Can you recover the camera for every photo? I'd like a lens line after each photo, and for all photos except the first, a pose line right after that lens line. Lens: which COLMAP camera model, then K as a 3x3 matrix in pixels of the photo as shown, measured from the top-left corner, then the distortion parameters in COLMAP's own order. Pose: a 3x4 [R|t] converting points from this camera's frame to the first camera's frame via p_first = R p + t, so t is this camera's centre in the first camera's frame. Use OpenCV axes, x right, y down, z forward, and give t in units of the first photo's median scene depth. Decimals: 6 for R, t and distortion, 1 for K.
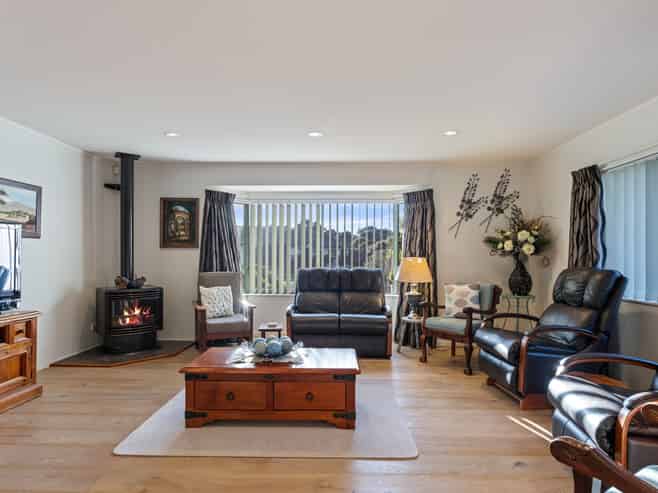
lens RADIAL K [[372.8, 0, 330.5], [0, 372.8, 256.2], [0, 0, 1]] dist [-0.001579, -0.000181]
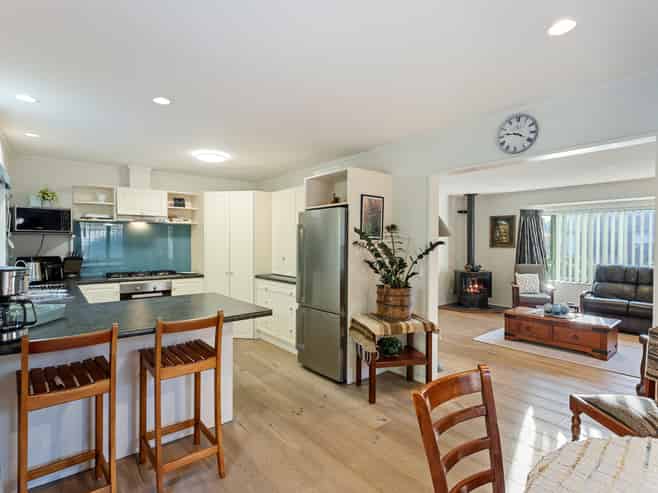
lens RADIAL K [[346.6, 0, 329.0], [0, 346.6, 246.5], [0, 0, 1]] dist [-0.003398, -0.000644]
pose [[0.661691, 0.006444, -0.749749, 0.219052], [0.002458, 0.999939, 0.010764, -0.047674], [0.749773, -0.008965, 0.661635, -0.547196]]
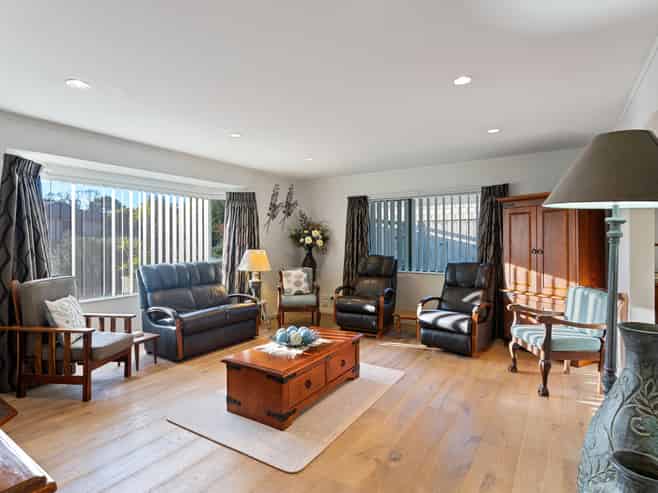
lens RADIAL K [[357.6, 0, 327.1], [0, 357.6, 237.9], [0, 0, 1]] dist [0.128618, -0.000054]
pose [[0.542069, 0.001274, 0.840333, -0.627255], [-0.000997, 0.999999, -0.000873, -0.035434], [-0.840334, -0.000364, 0.542069, 0.186395]]
